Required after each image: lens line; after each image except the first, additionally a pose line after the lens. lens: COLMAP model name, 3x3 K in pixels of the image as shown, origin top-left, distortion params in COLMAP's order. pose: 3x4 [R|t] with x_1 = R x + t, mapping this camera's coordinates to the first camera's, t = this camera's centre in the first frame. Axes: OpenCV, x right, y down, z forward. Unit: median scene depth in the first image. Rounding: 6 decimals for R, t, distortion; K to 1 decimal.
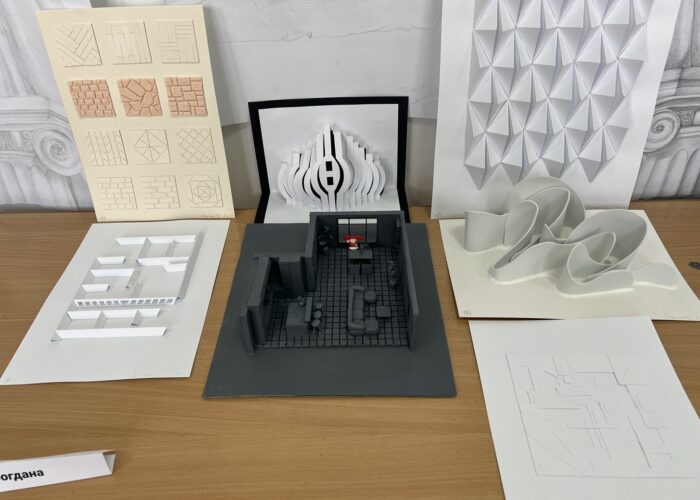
lens RADIAL K [[545.1, 0, 354.0], [0, 545.1, 248.6], [0, 0, 1]] dist [0.041567, -0.065958]
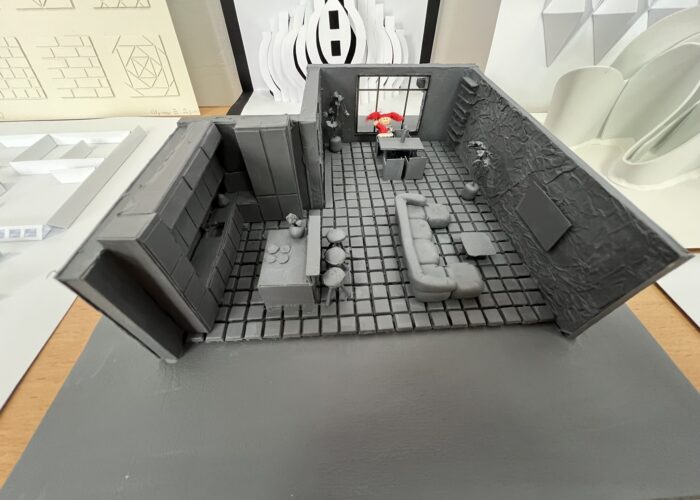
lens RADIAL K [[284.2, 0, 351.9], [0, 284.2, 253.1], [0, 0, 1]] dist [0.000146, 0.000441]
pose [[0.997328, -0.029761, 0.066721, -0.064182], [0.018645, 0.986708, 0.161433, 0.077599], [-0.070638, -0.159758, 0.984626, 0.724186]]
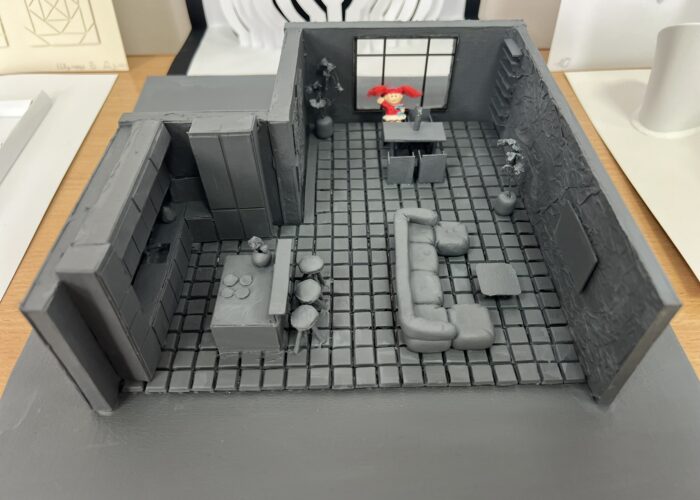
lens RADIAL K [[545.1, 0, 353.0], [0, 545.1, 256.7], [0, 0, 1]] dist [0.041567, -0.065958]
pose [[0.999807, -0.004883, 0.019039, -0.042397], [0.002498, 0.992367, 0.123292, 0.054485], [-0.019495, -0.123221, 0.992188, 0.618063]]
